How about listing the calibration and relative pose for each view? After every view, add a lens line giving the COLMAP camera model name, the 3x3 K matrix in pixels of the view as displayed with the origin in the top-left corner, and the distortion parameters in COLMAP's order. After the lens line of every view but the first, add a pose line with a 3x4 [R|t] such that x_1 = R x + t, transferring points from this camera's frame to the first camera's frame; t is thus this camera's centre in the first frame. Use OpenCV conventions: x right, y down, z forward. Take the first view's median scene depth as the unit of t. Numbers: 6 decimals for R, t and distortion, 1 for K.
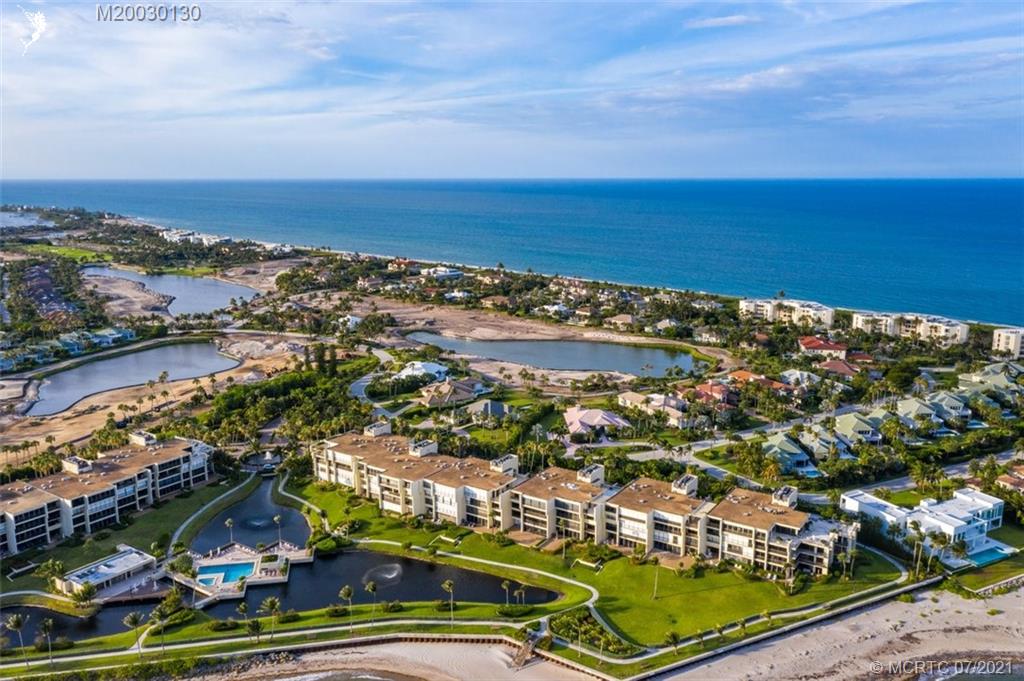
lens RADIAL K [[794.2, 0, 512.0], [0, 794.2, 340.5], [0, 0, 1]] dist [-0.002150, 0.003097]
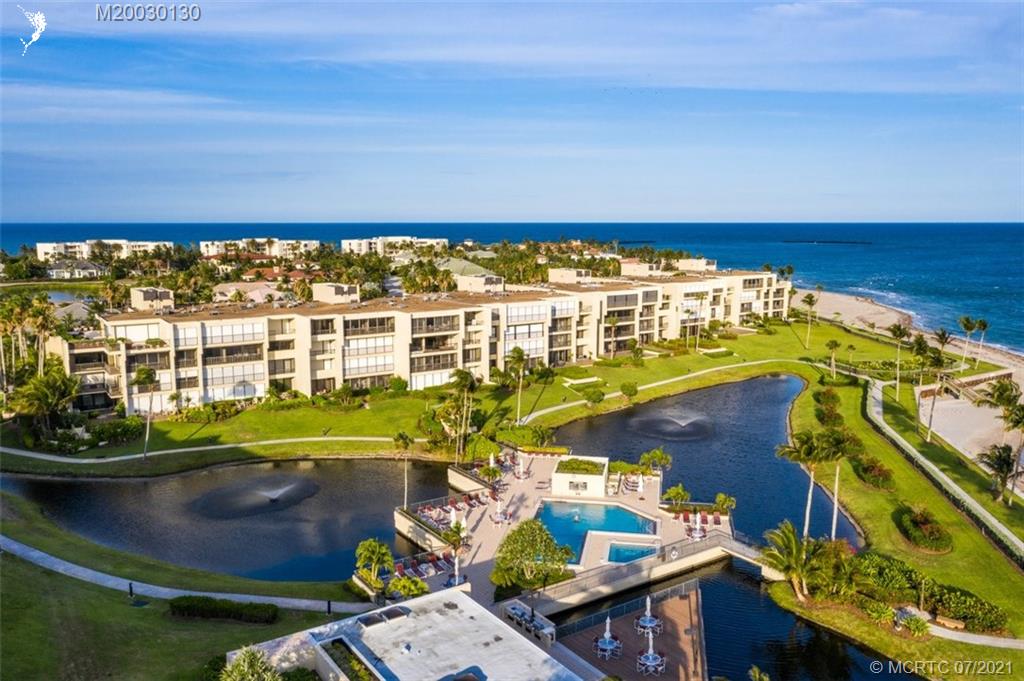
lens RADIAL K [[816.0, 0, 512.0], [0, 816.0, 340.5], [0, 0, 1]] dist [-0.010077, -0.003586]
pose [[0.383543, -0.129443, 0.914407, -0.605604], [0.190582, 0.979910, 0.058777, 0.174667], [-0.903644, 0.151726, 0.400507, 0.790561]]
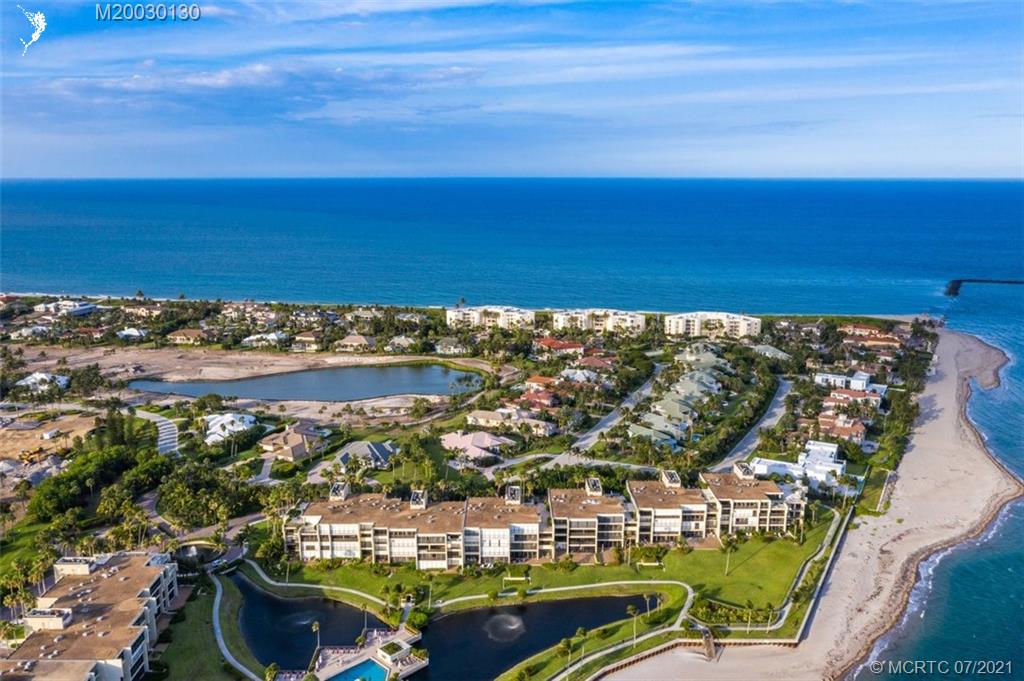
lens RADIAL K [[816.0, 0, 512.0], [0, 816.0, 340.5], [0, 0, 1]] dist [-0.010077, -0.003586]
pose [[0.834050, -0.108026, 0.541009, -0.599234], [0.111555, 0.993408, 0.026378, -0.077874], [-0.540292, 0.038352, 0.840603, 0.114328]]
